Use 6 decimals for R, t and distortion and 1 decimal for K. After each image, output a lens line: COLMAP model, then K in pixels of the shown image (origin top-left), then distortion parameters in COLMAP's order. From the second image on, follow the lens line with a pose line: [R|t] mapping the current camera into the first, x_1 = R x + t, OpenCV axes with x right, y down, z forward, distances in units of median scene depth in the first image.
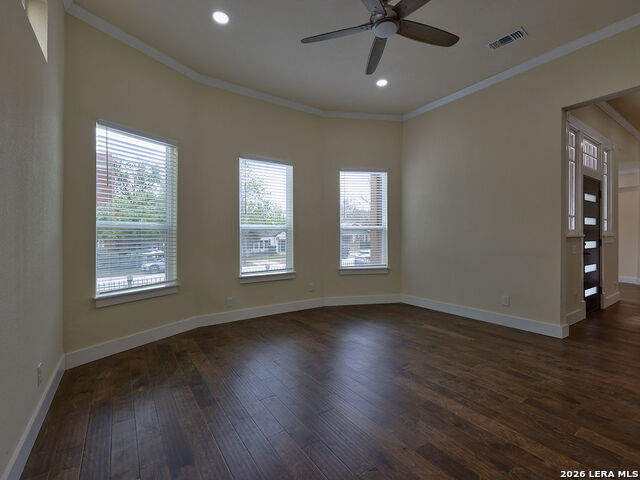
lens RADIAL K [[291.0, 0, 320.3], [0, 291.0, 238.8], [0, 0, 1]] dist [-0.000455, 0.000595]
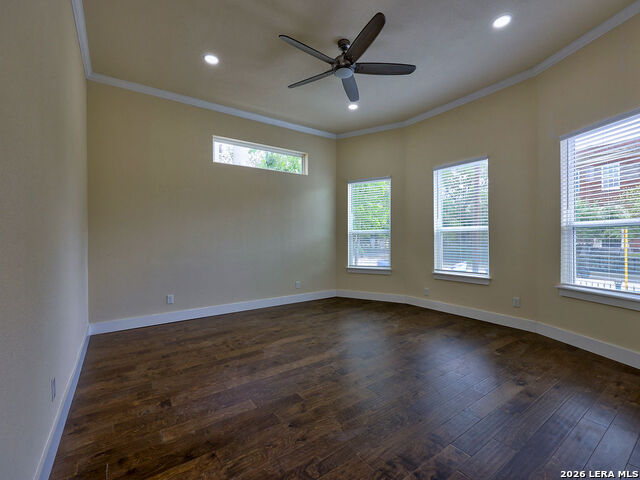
lens RADIAL K [[291.0, 0, 320.3], [0, 291.0, 238.8], [0, 0, 1]] dist [-0.000455, 0.000595]
pose [[0.011614, 0.009003, -0.999892, 1.088189], [-0.003955, 0.999952, 0.008958, -0.016108], [0.999925, 0.003851, 0.011649, 0.656717]]
